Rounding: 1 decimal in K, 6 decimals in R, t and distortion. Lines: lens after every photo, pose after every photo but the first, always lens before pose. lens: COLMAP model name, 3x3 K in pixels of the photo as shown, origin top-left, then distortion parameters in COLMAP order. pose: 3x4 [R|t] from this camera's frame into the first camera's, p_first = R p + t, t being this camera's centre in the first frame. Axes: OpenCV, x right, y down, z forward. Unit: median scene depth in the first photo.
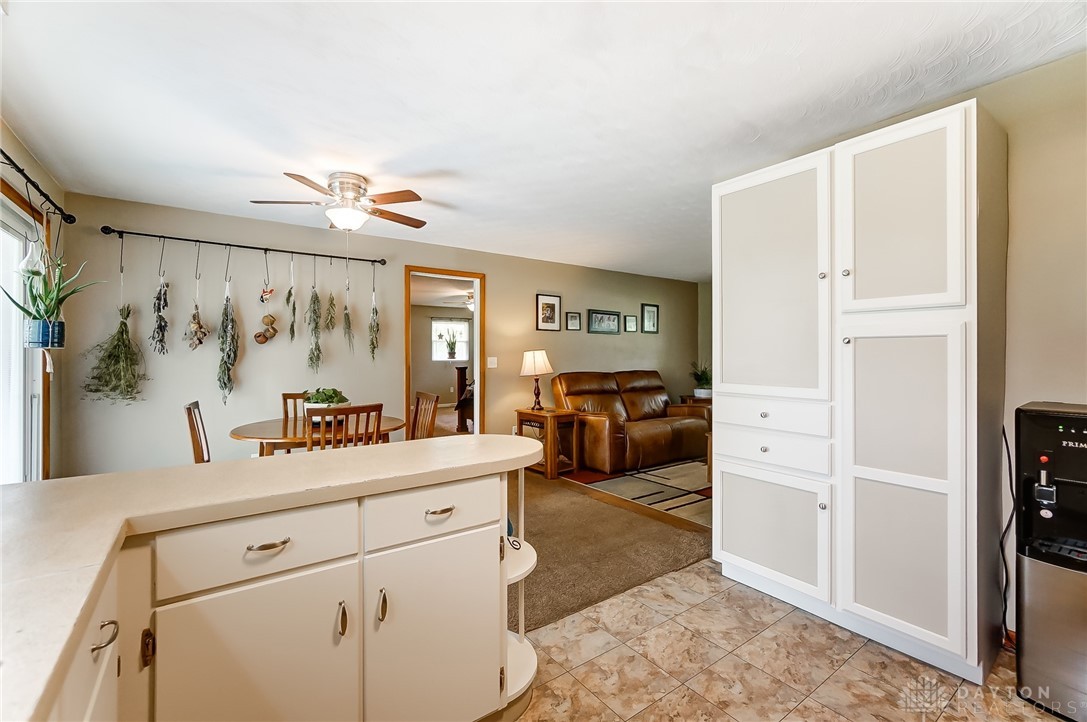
lens RADIAL K [[469.1, 0, 541.5], [0, 469.1, 363.3], [0, 0, 1]] dist [-0.001267, 0.000356]
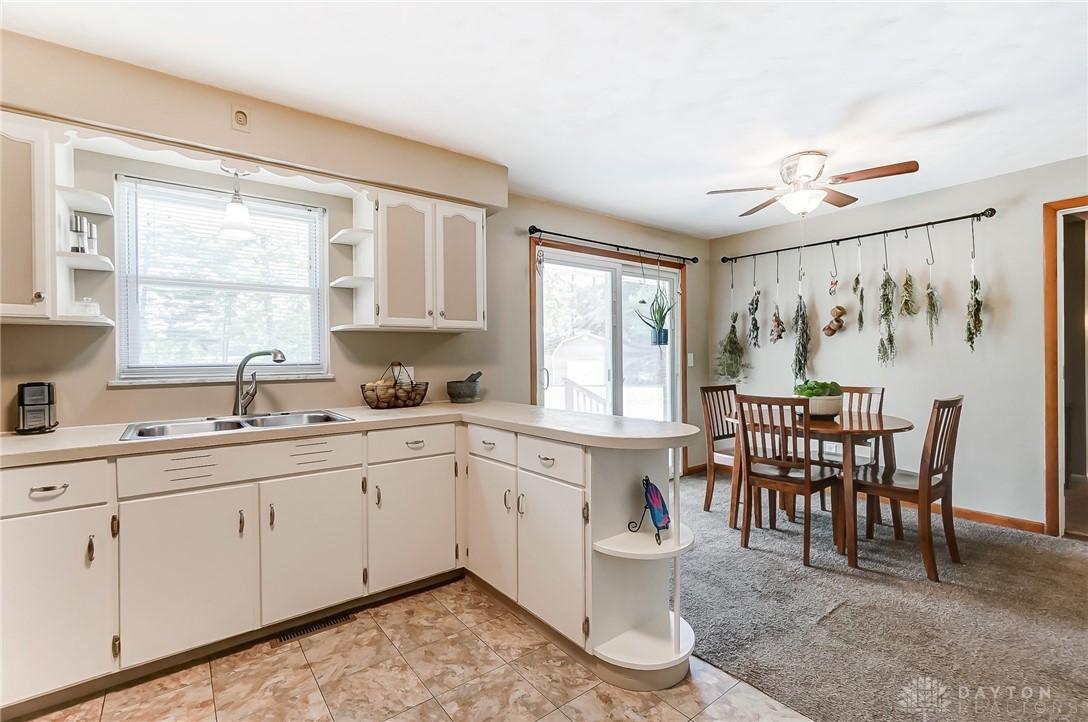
lens RADIAL K [[485.1, 0, 534.1], [0, 485.1, 356.4], [0, 0, 1]] dist [0.000012, 0.000205]
pose [[0.028775, -0.001840, -0.999584, 0.581843], [0.000075, 0.999998, -0.001838, 0.007060], [0.999586, -0.000022, 0.028775, 0.435996]]
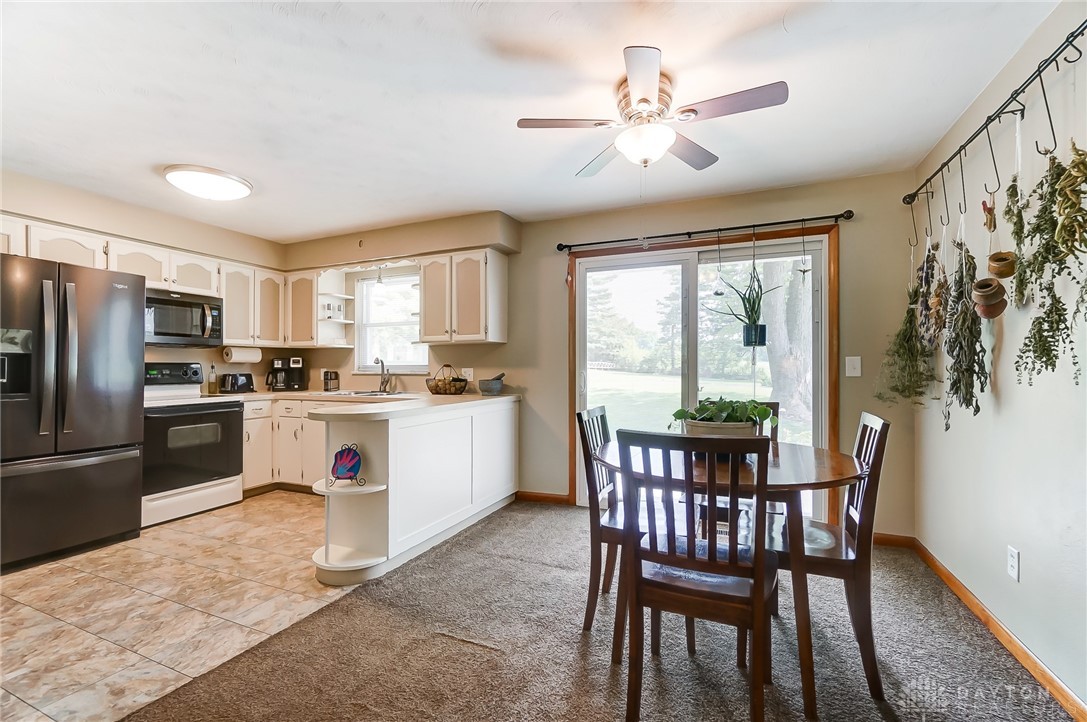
lens RADIAL K [[469.1, 0, 541.5], [0, 469.1, 363.3], [0, 0, 1]] dist [-0.001267, 0.000356]
pose [[-0.863129, -0.004932, -0.504959, 0.069594], [-0.005063, 0.999987, -0.001113, 0.012346], [0.504957, 0.001596, -0.863143, 1.576321]]
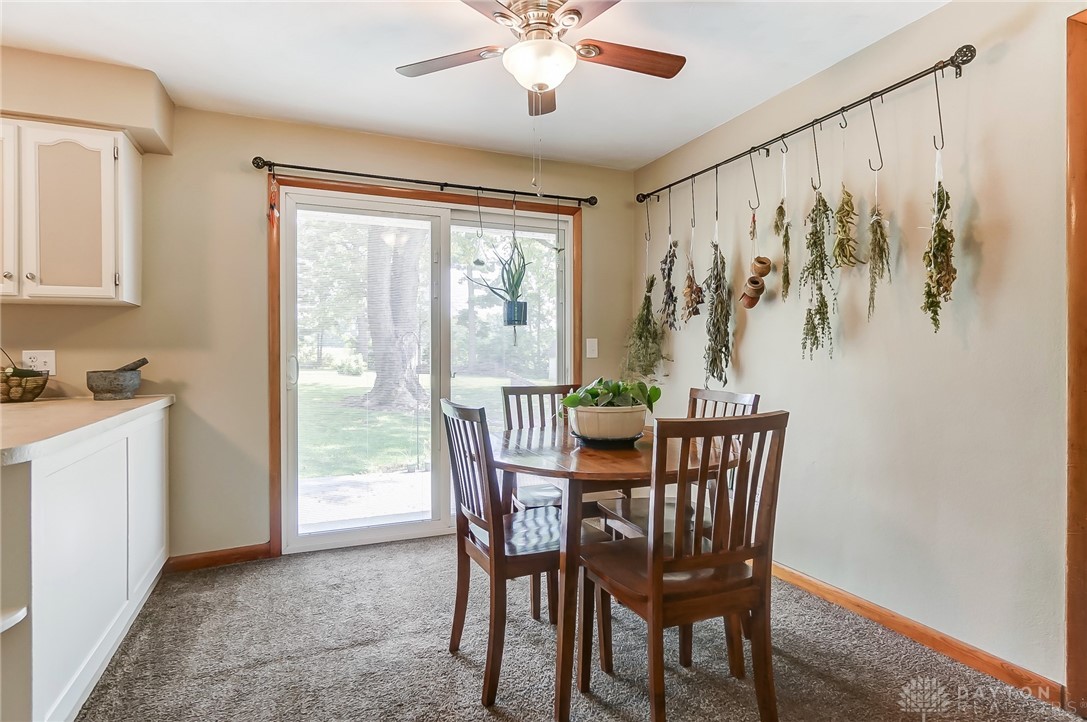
lens RADIAL K [[563.8, 0, 535.8], [0, 563.8, 353.9], [0, 0, 1]] dist [-0.002581, 0.000950]
pose [[-0.221811, 0.002432, -0.975087, 0.244049], [-0.006840, 0.999968, 0.004050, 0.024061], [0.975066, 0.007568, -0.221788, 1.185420]]
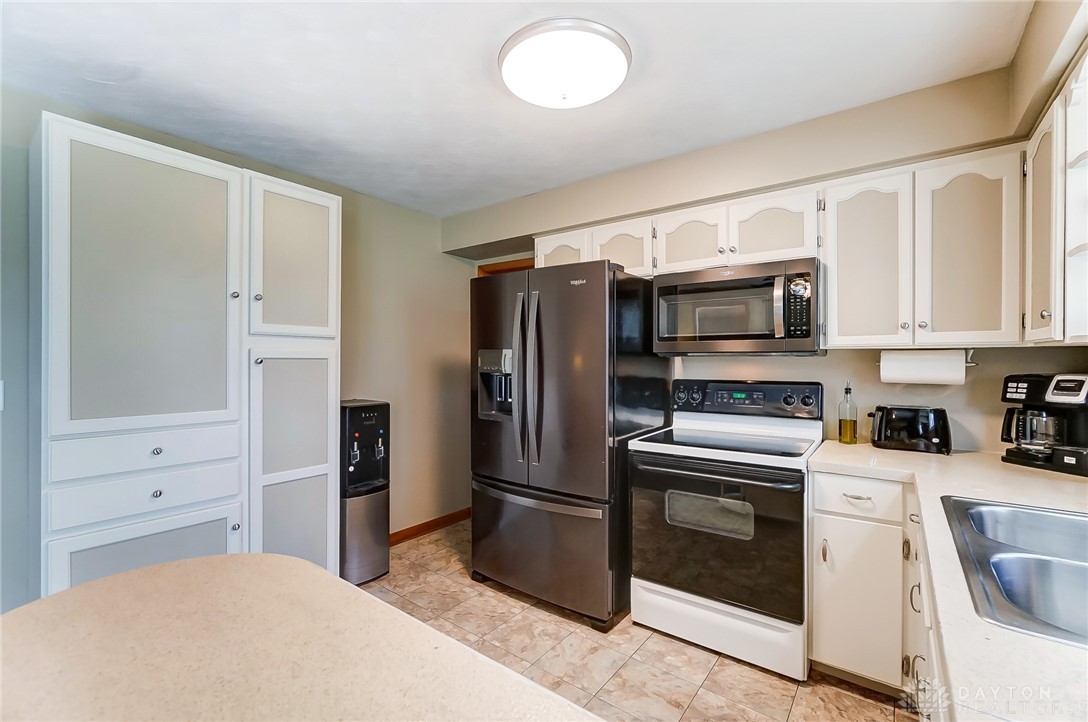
lens RADIAL K [[469.5, 0, 542.0], [0, 469.5, 363.3], [0, 0, 1]] dist [-0.001267, 0.000356]
pose [[-0.293042, -0.009936, 0.956048, -0.378278], [0.010848, 0.999847, 0.013716, -0.033727], [-0.956038, 0.014391, -0.292890, 0.475272]]
